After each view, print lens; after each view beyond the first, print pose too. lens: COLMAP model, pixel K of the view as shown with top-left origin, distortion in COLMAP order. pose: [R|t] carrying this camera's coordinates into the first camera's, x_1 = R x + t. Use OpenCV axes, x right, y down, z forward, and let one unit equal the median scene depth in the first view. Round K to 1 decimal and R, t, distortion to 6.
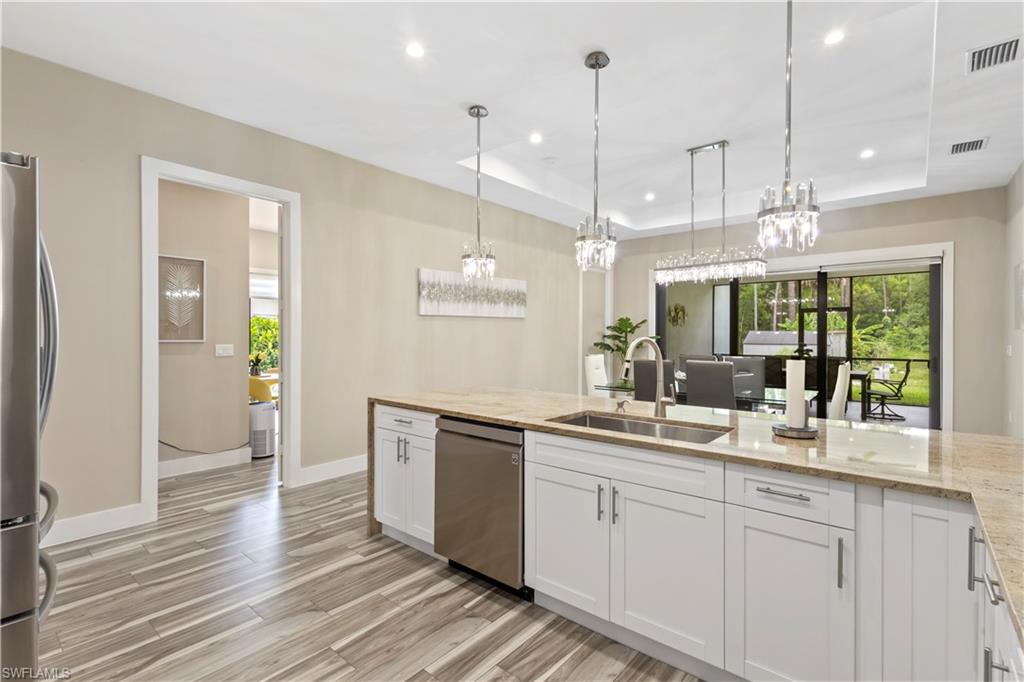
lens RADIAL K [[470.1, 0, 511.6], [0, 470.1, 335.1], [0, 0, 1]] dist [0.004219, 0.001235]
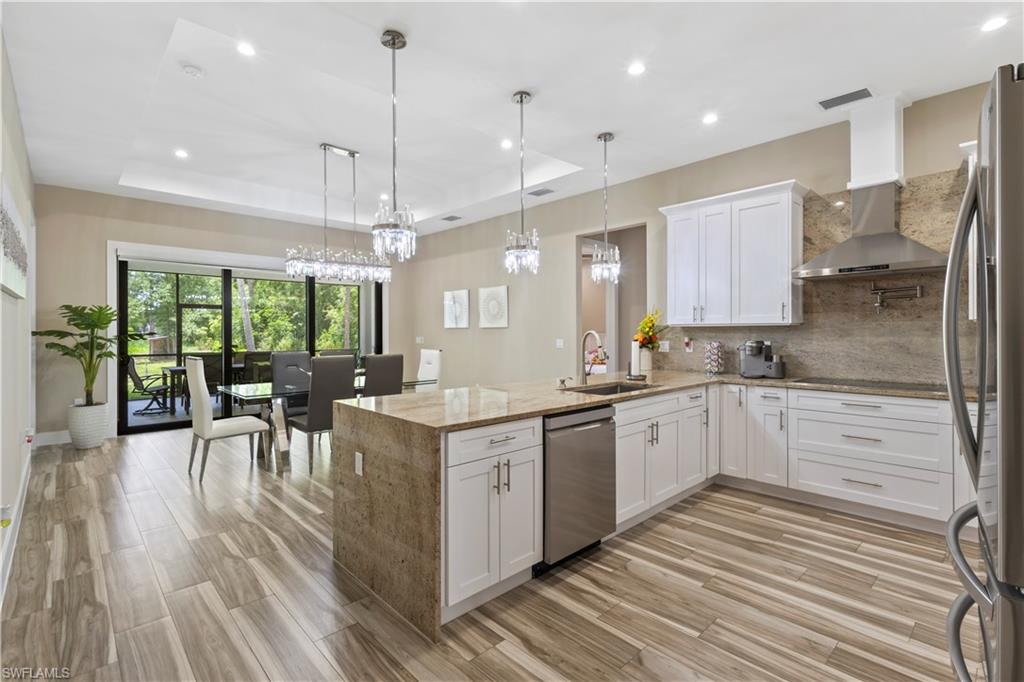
lens RADIAL K [[470.1, 0, 509.6], [0, 470.1, 335.7], [0, 0, 1]] dist [0.004219, 0.001235]
pose [[0.131792, -0.014577, 0.991170, -1.194021], [0.012513, 0.999837, 0.013041, 0.000182], [-0.991198, 0.010684, 0.131953, 1.053145]]
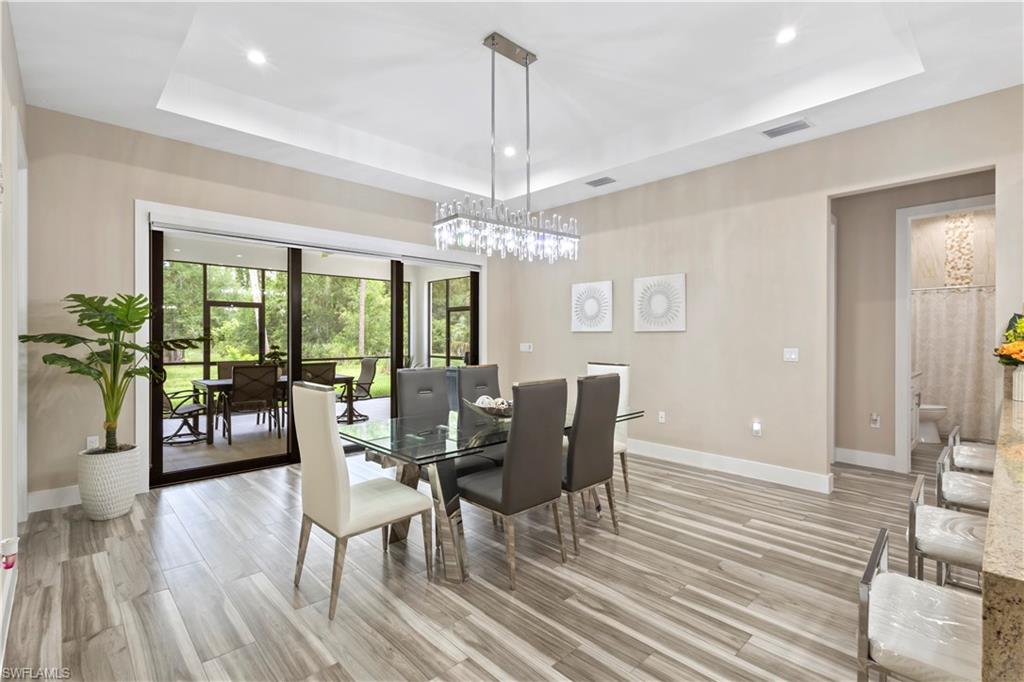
lens RADIAL K [[470.1, 0, 509.9], [0, 470.1, 340.6], [0, 0, 1]] dist [0.004219, 0.001235]
pose [[0.129278, -0.016273, 0.991475, -0.507311], [0.008870, 0.999844, 0.015254, -0.011029], [-0.991569, 0.006823, 0.129402, 1.933030]]
